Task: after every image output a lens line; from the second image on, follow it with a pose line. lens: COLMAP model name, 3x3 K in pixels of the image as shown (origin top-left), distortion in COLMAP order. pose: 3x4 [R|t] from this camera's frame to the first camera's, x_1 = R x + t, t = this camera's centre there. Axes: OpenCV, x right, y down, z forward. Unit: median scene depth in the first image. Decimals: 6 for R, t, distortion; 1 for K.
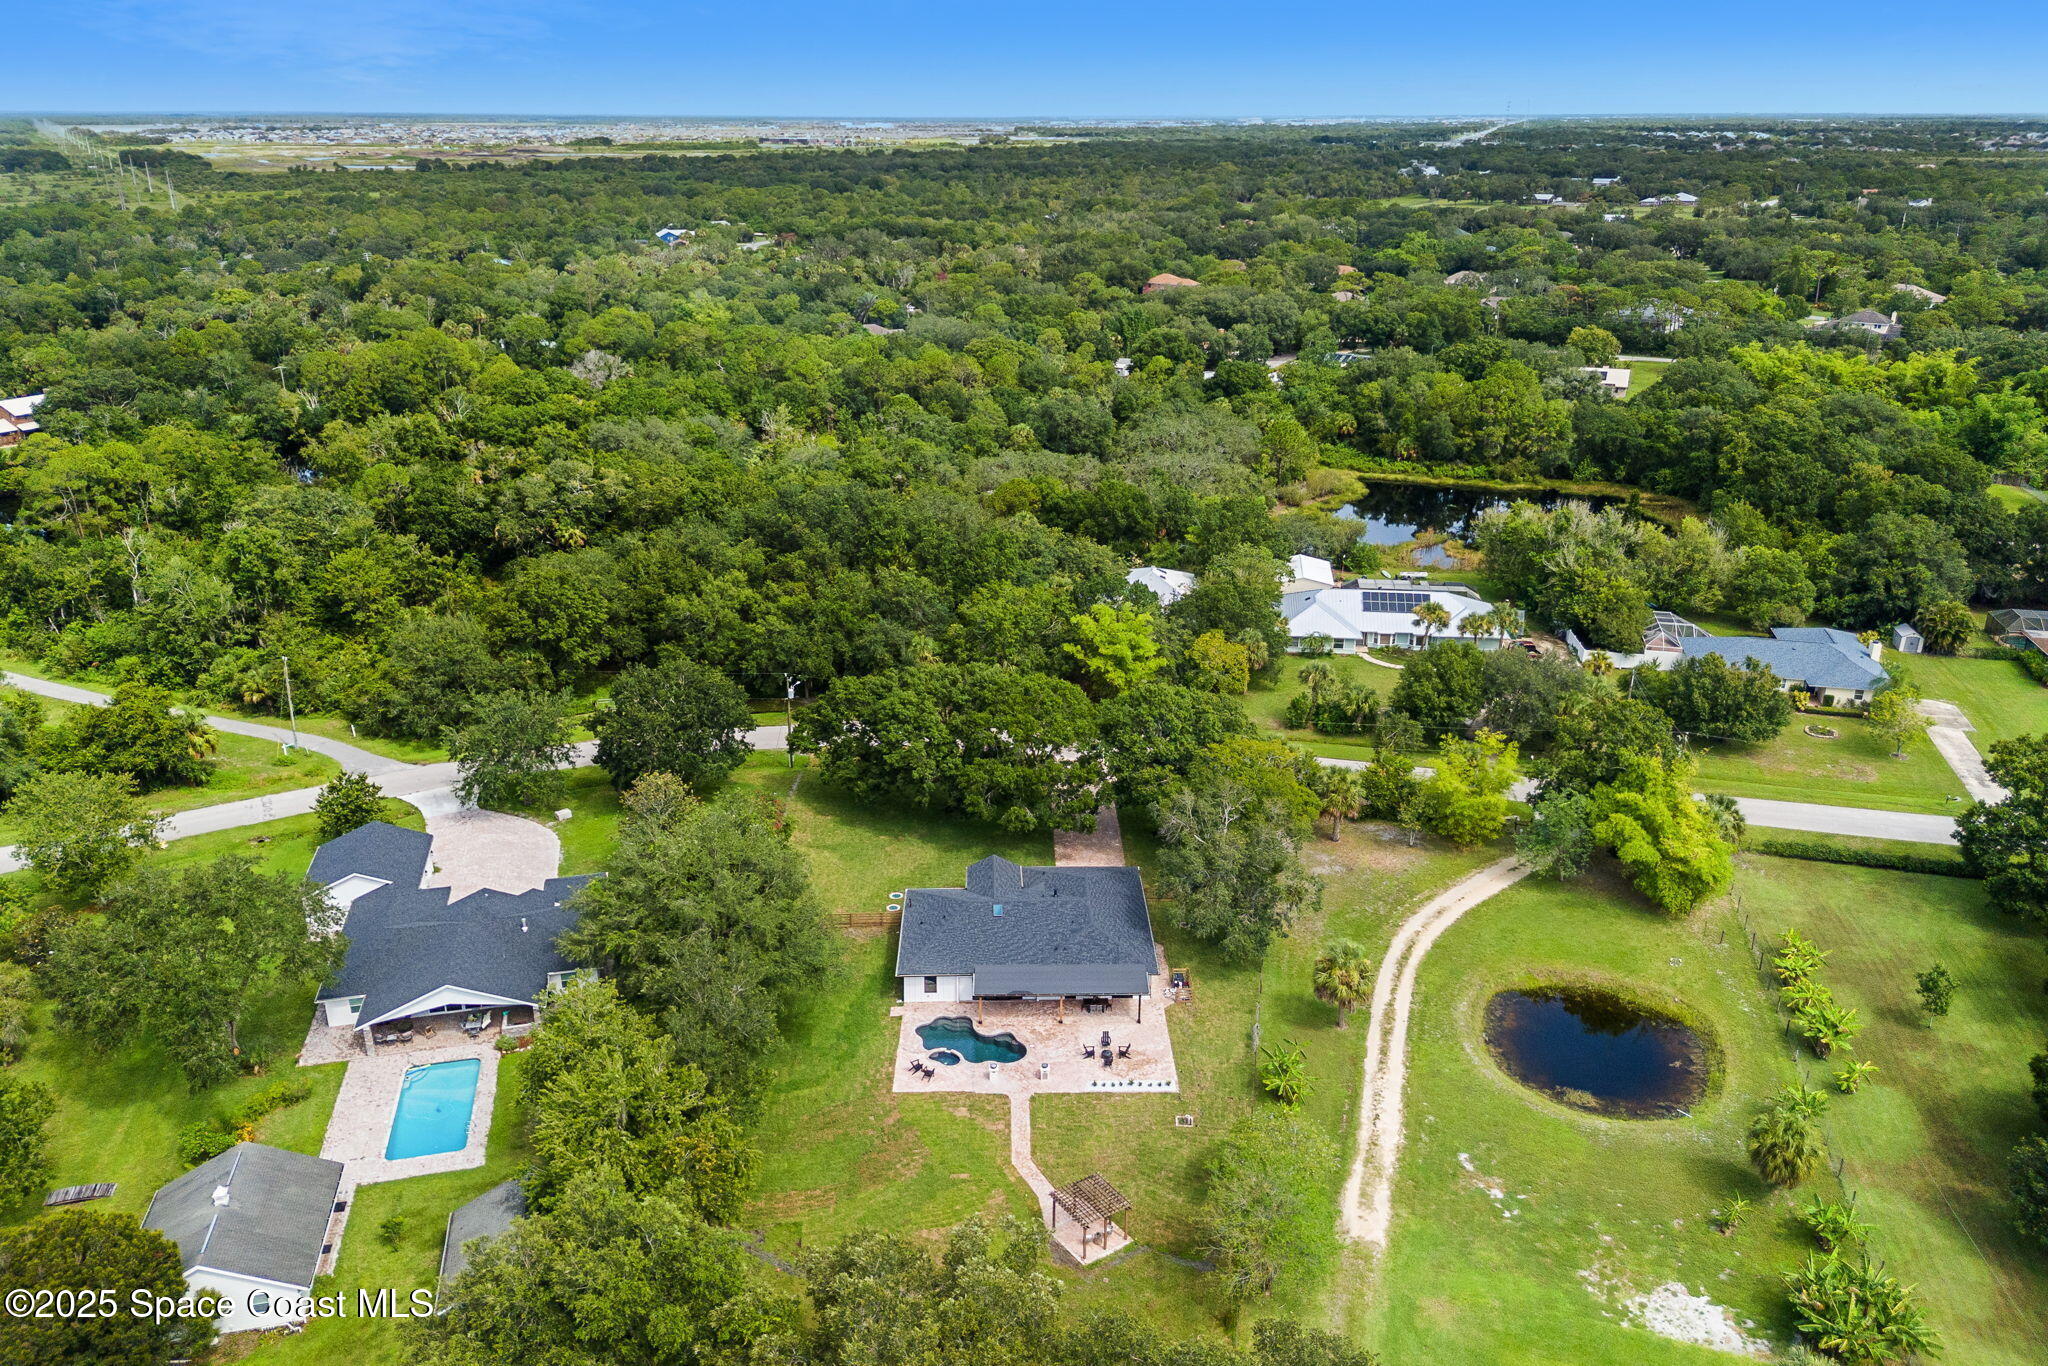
lens RADIAL K [[1542.3, 0, 1025.8], [0, 1542.3, 592.2], [0, 0, 1]] dist [0.046866, -0.036057]
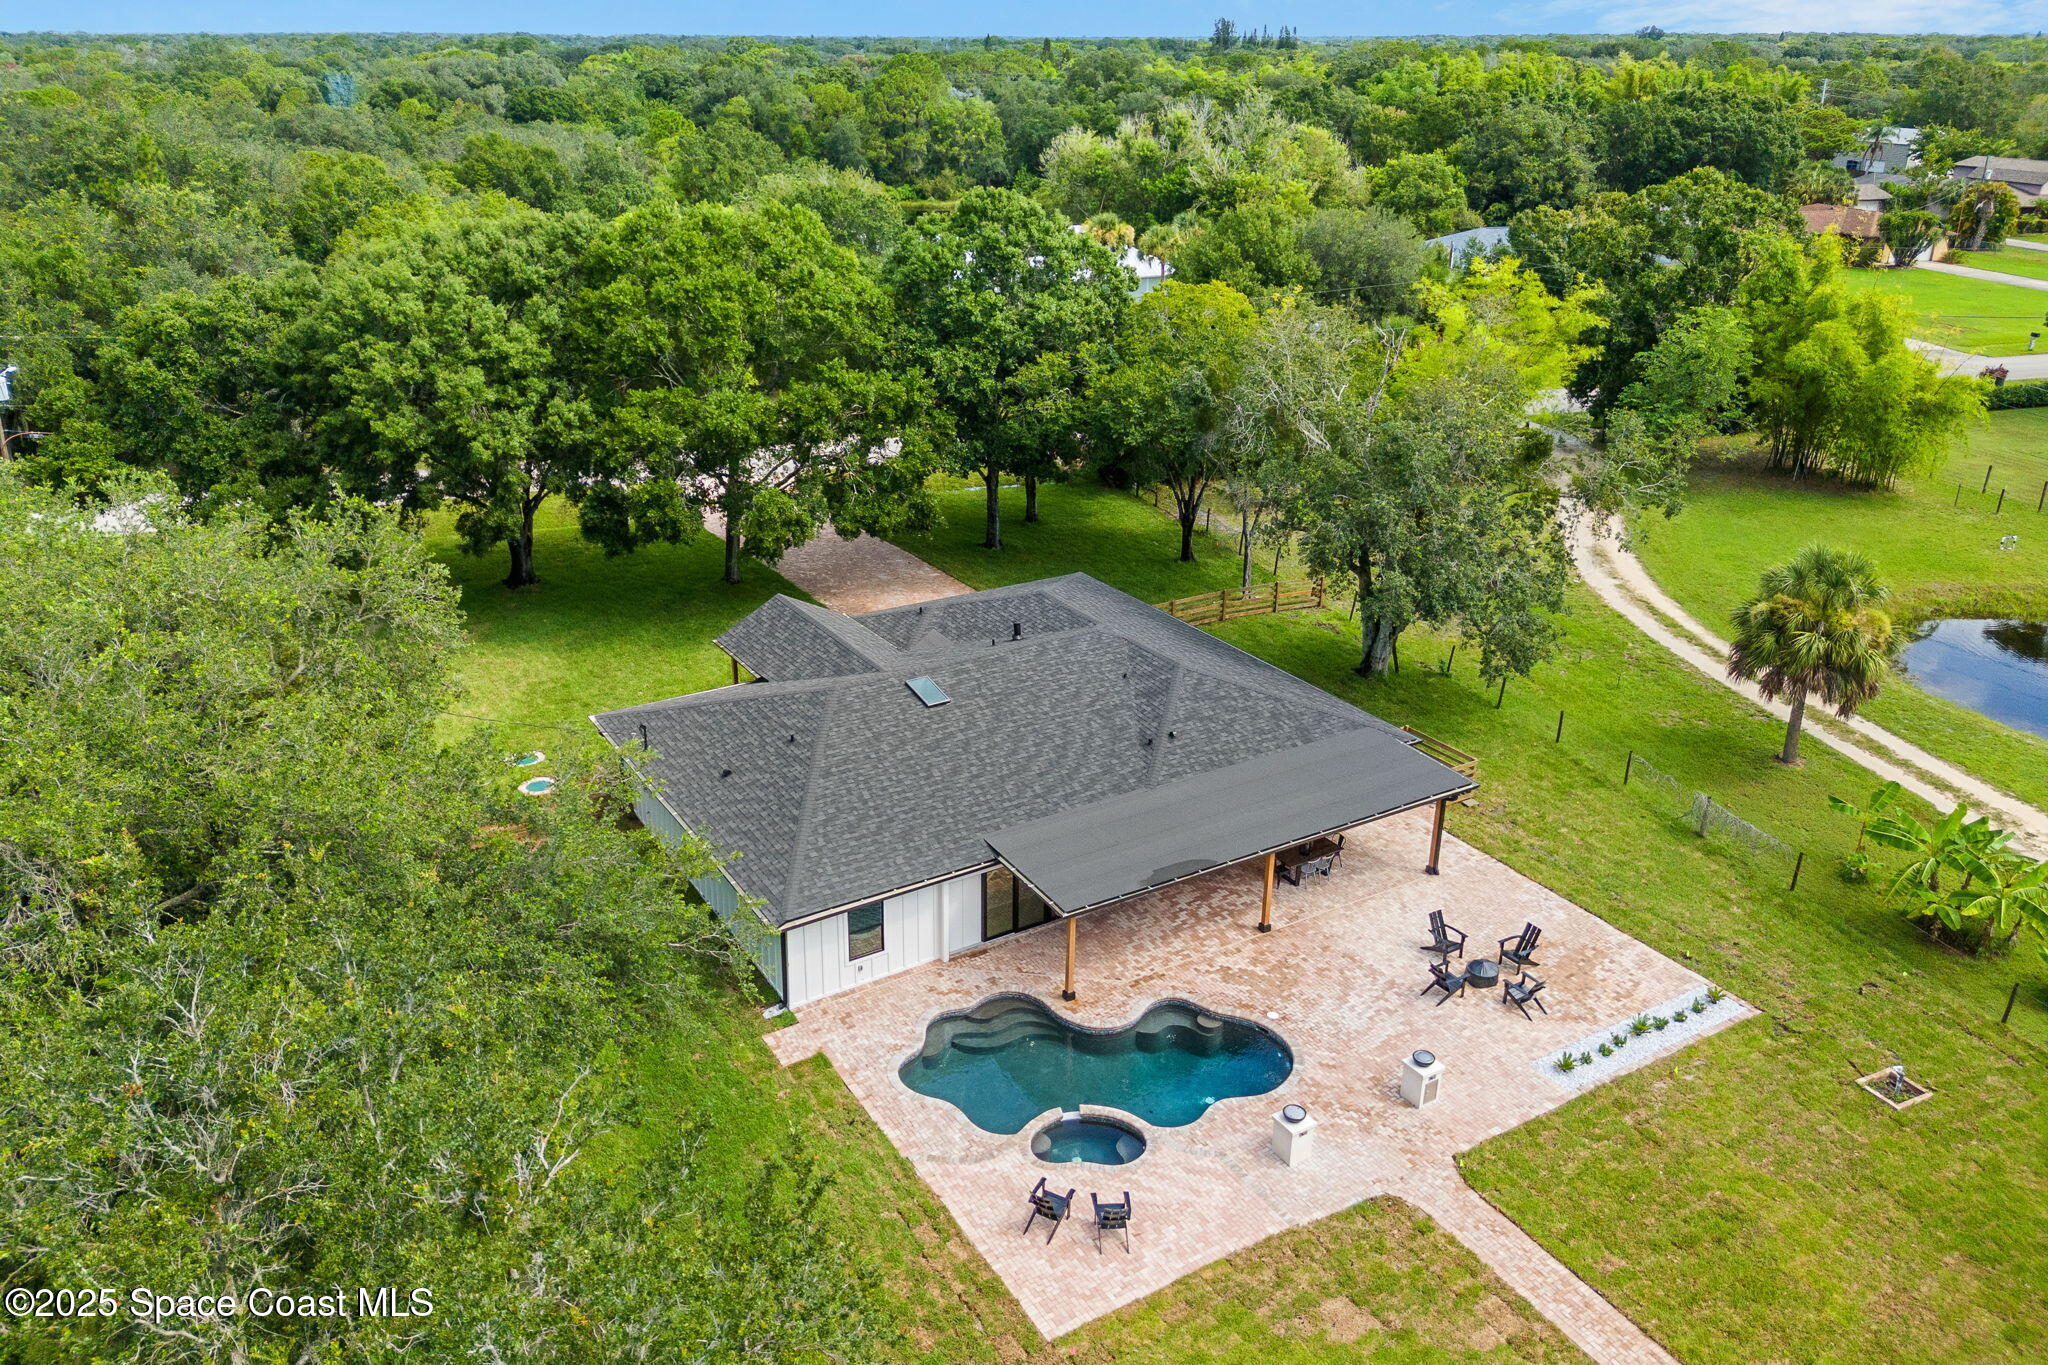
lens RADIAL K [[1519.4, 0, 1000.3], [0, 1519.4, 670.7], [0, 0, 1]] dist [0.041130, -0.005579]
pose [[0.868198, -0.190426, 0.458225, -0.170956], [0.144946, 0.980482, 0.132835, 0.166797], [-0.474577, -0.048909, 0.878854, 0.726857]]
